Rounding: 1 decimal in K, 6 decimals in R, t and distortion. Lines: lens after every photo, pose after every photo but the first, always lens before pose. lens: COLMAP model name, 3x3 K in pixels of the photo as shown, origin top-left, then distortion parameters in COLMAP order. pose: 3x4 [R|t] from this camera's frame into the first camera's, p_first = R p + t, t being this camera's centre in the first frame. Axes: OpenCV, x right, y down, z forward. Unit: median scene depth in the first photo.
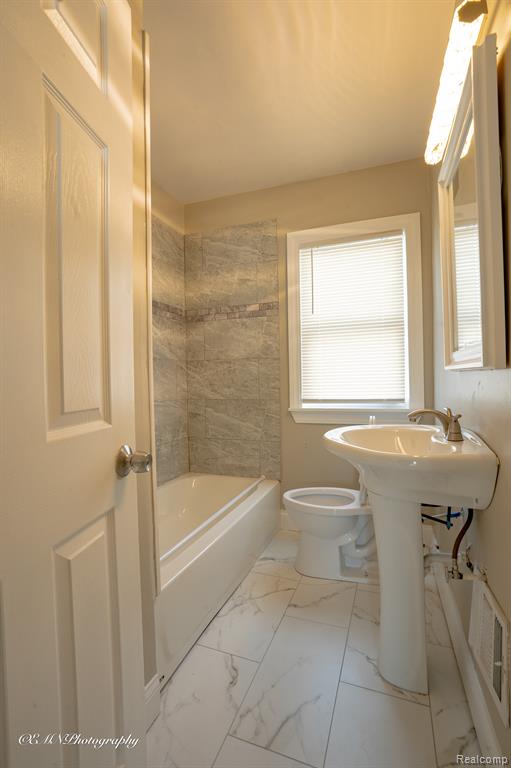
lens RADIAL K [[359.6, 0, 254.8], [0, 359.6, 383.7], [0, 0, 1]] dist [-0.038665, 0.006432]
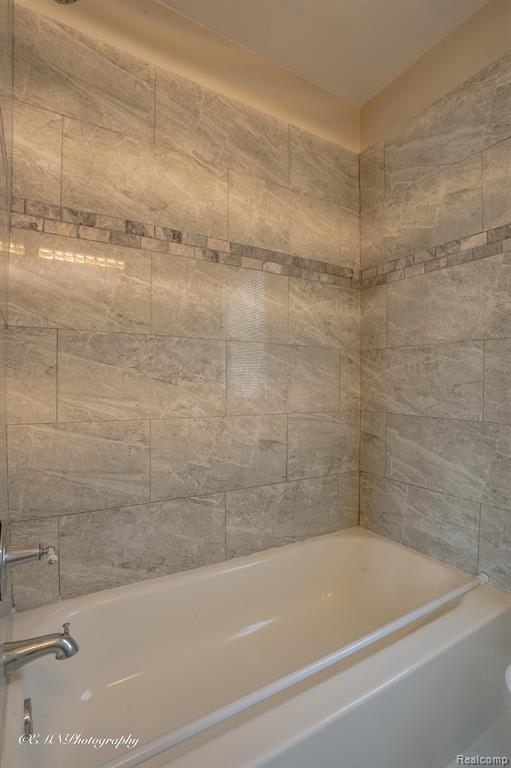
lens RADIAL K [[377.3, 0, 253.6], [0, 377.3, 384.6], [0, 0, 1]] dist [-0.044000, 0.003463]
pose [[0.787295, 0.026192, -0.616021, 0.074588], [-0.027010, 0.999603, 0.007981, -0.003255], [0.615985, 0.010356, 0.787690, 0.378766]]
